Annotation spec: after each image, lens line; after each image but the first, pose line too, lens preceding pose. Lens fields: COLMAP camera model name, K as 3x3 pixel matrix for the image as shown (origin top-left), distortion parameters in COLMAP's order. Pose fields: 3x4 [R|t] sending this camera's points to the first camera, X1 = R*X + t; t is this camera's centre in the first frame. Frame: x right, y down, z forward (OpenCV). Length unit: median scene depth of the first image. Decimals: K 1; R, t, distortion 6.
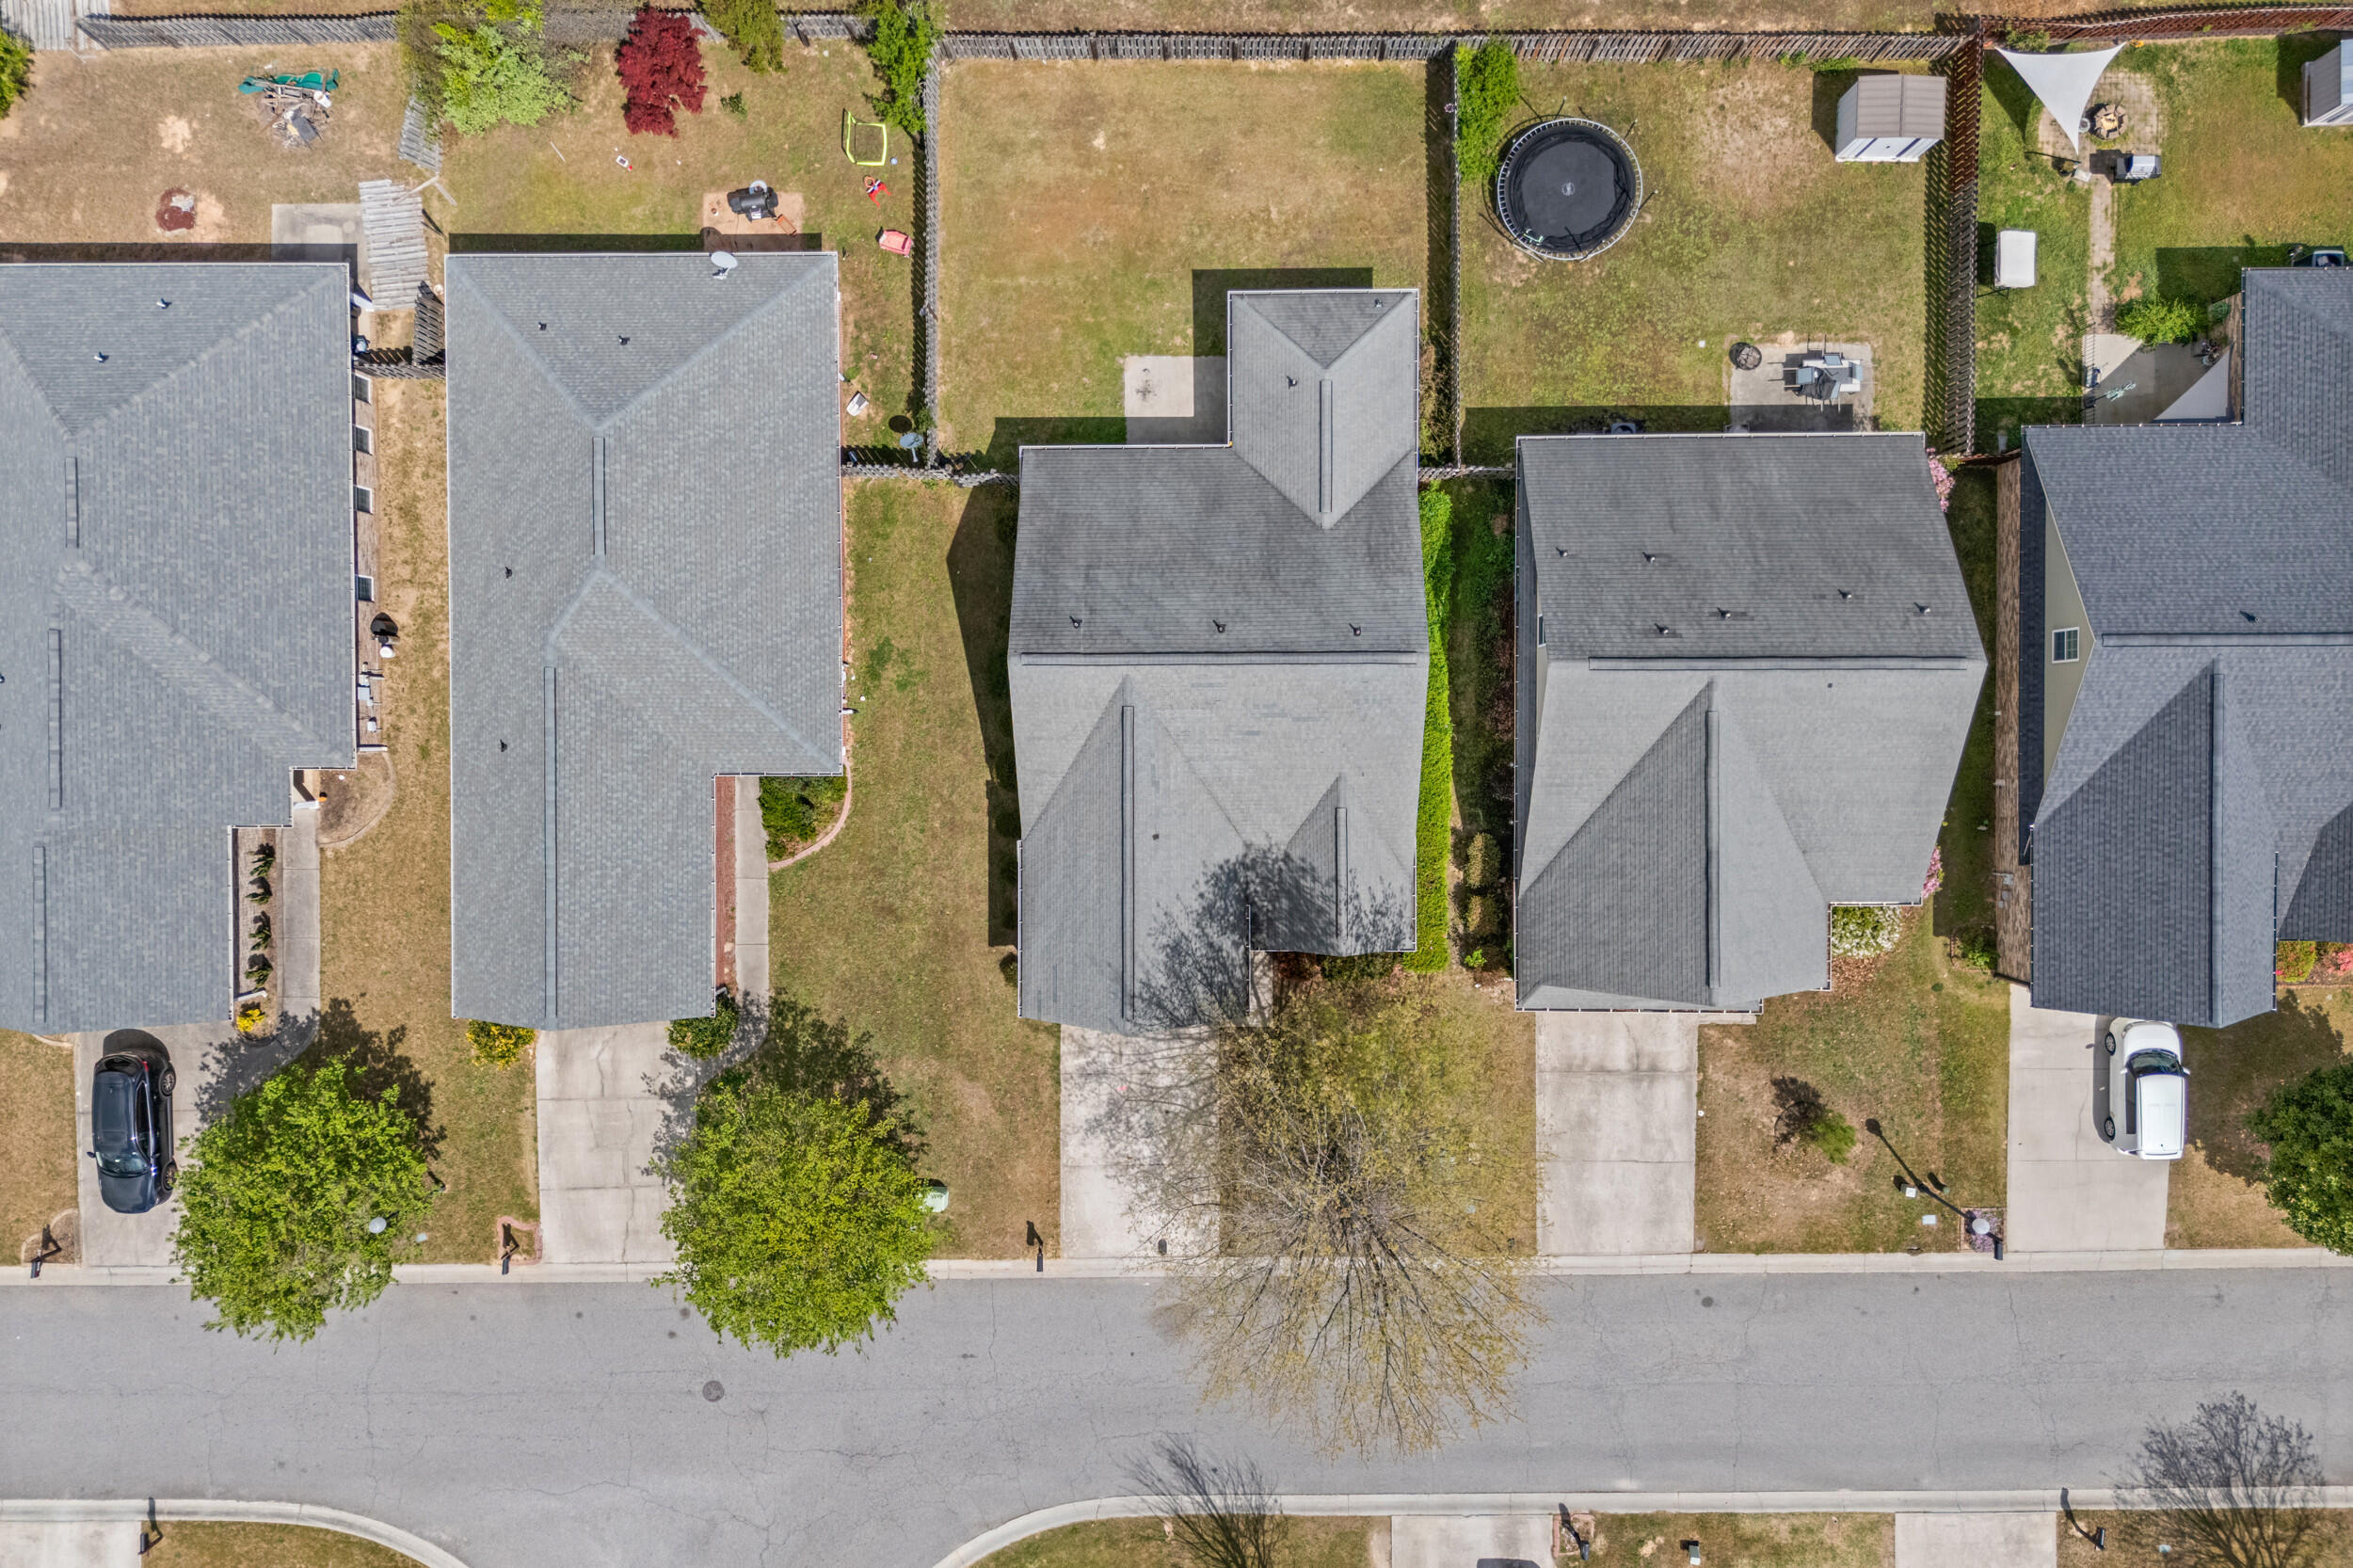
lens RADIAL K [[1700.2, 0, 1177.2], [0, 1700.2, 781.3], [0, 0, 1]] dist [0.011101, -0.004232]
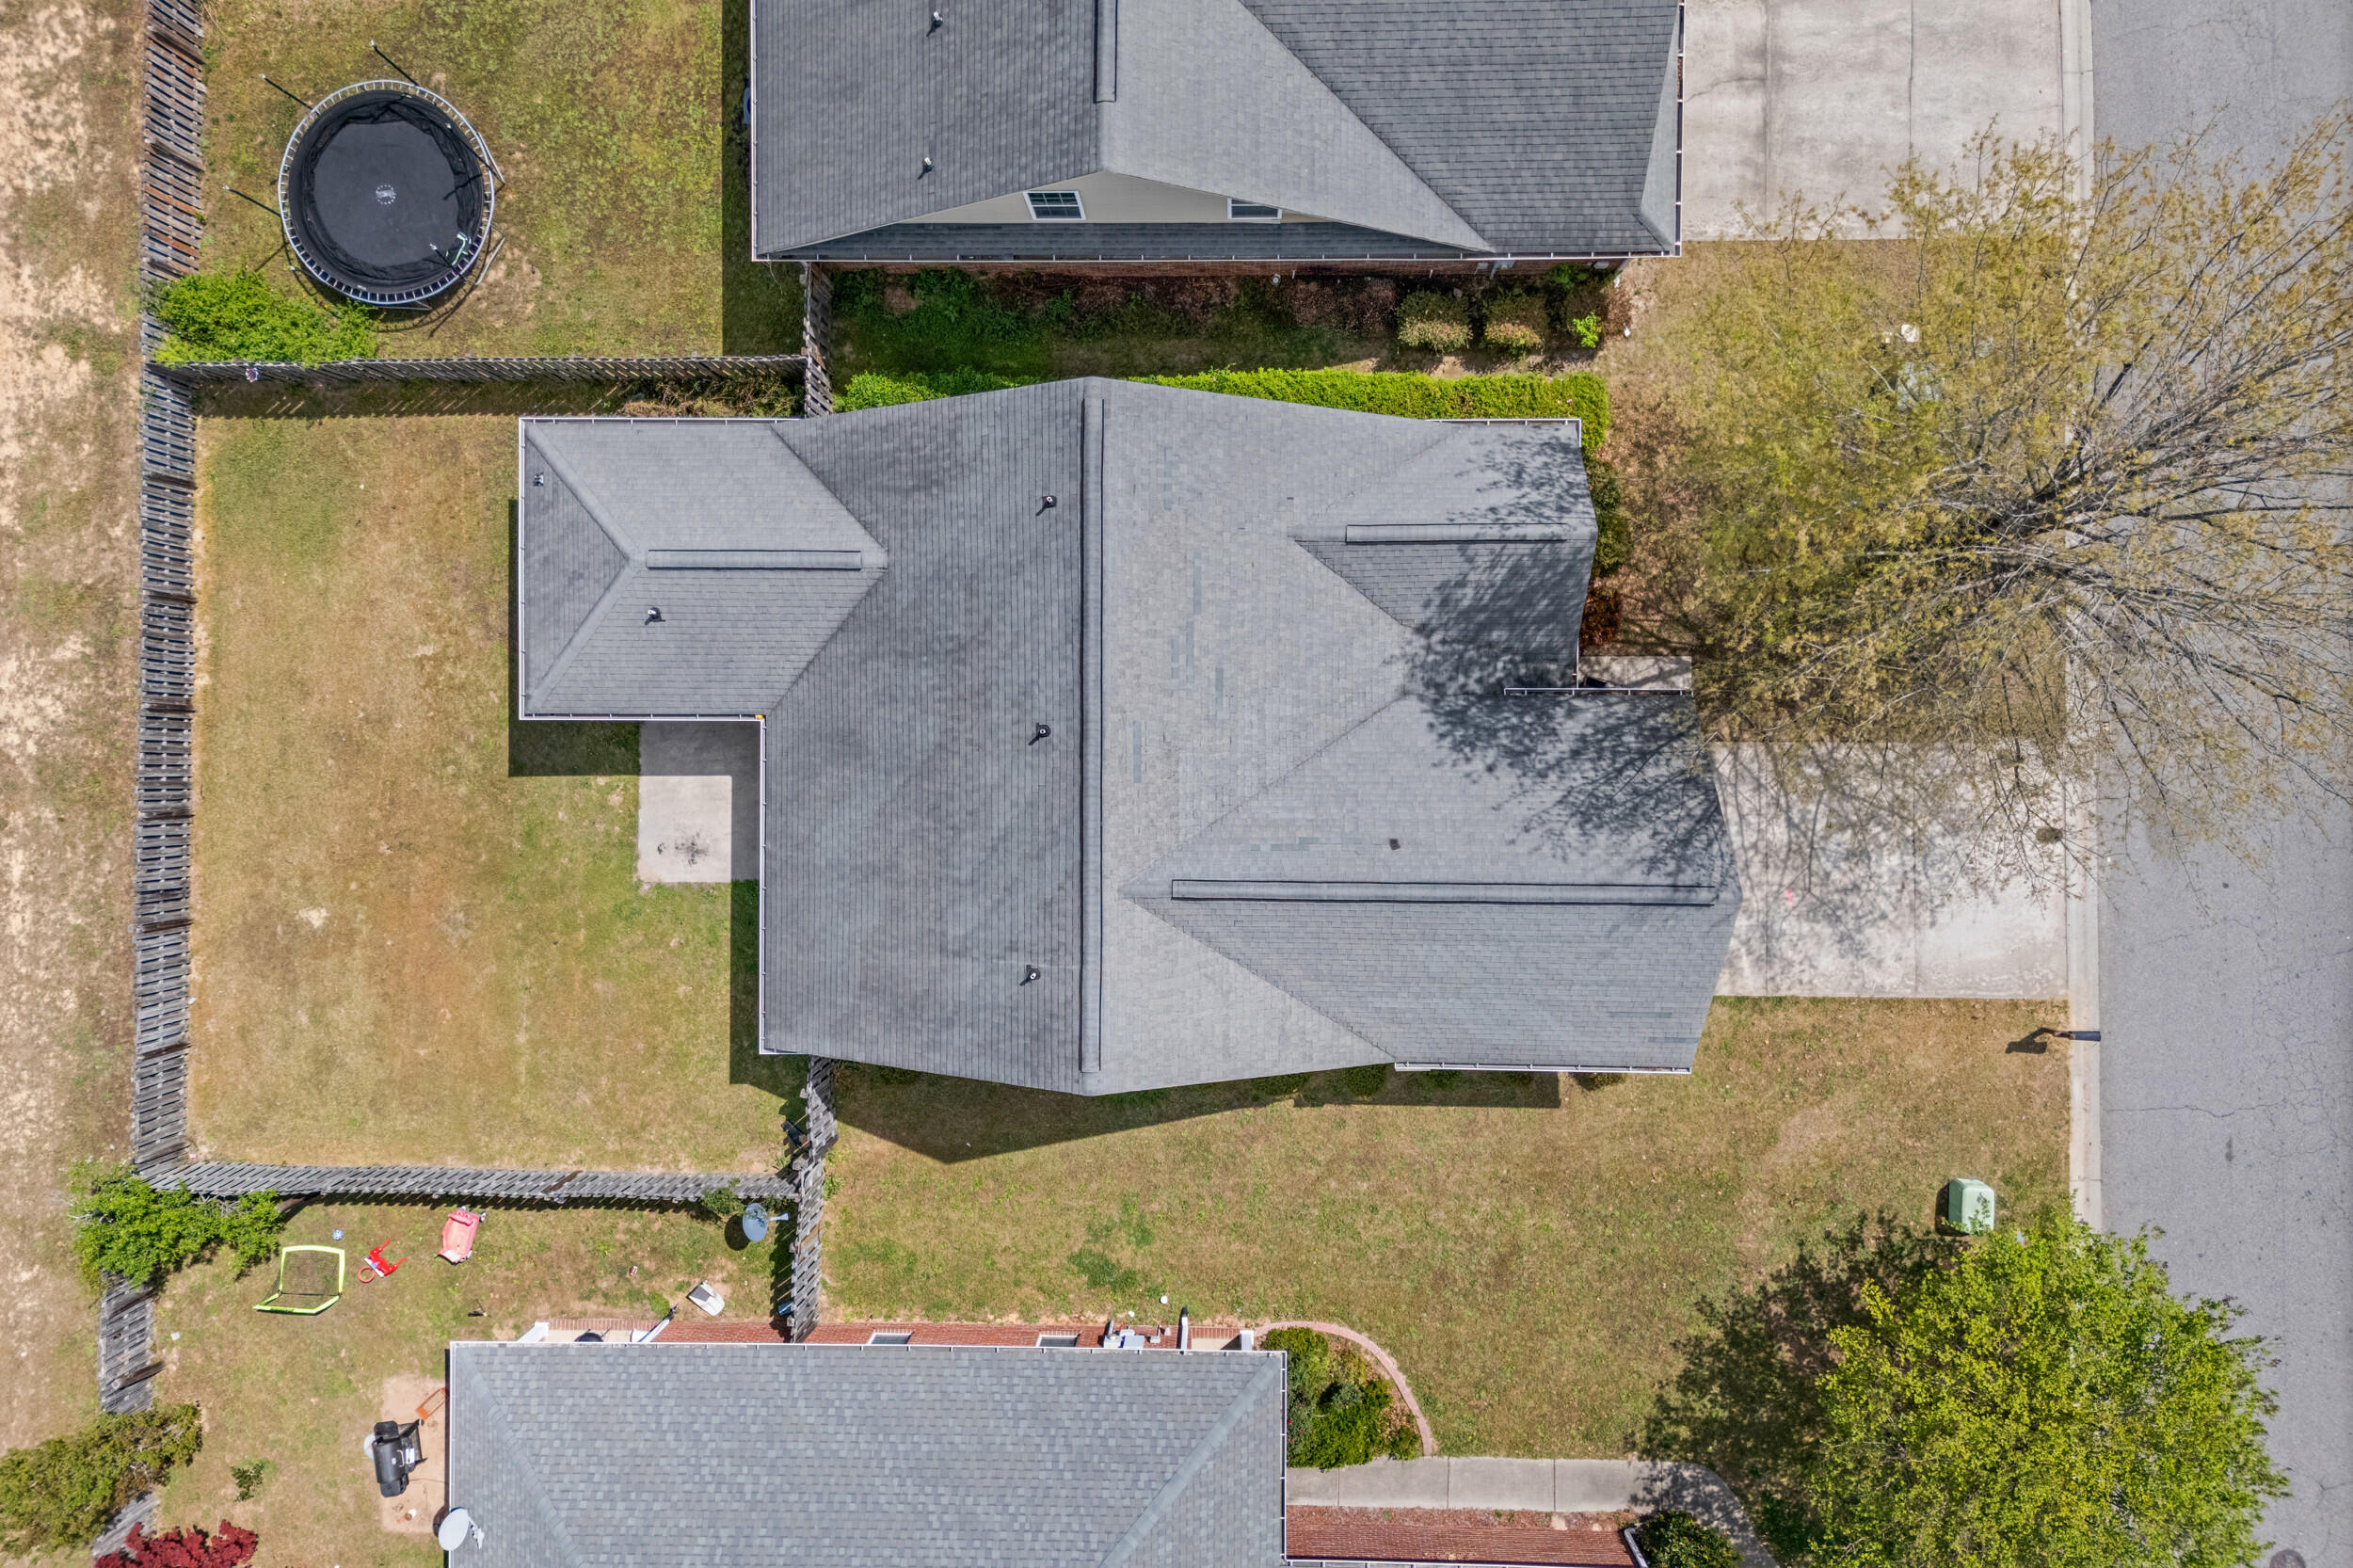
lens RADIAL K [[1700.2, 0, 1170.6], [0, 1700.2, 772.9], [0, 0, 1]] dist [0.011101, -0.004232]
pose [[0.007812, -0.999888, 0.012729, 0.003859], [0.997748, 0.006946, -0.066707, -0.005334], [0.066611, 0.013221, 0.997691, 0.369936]]
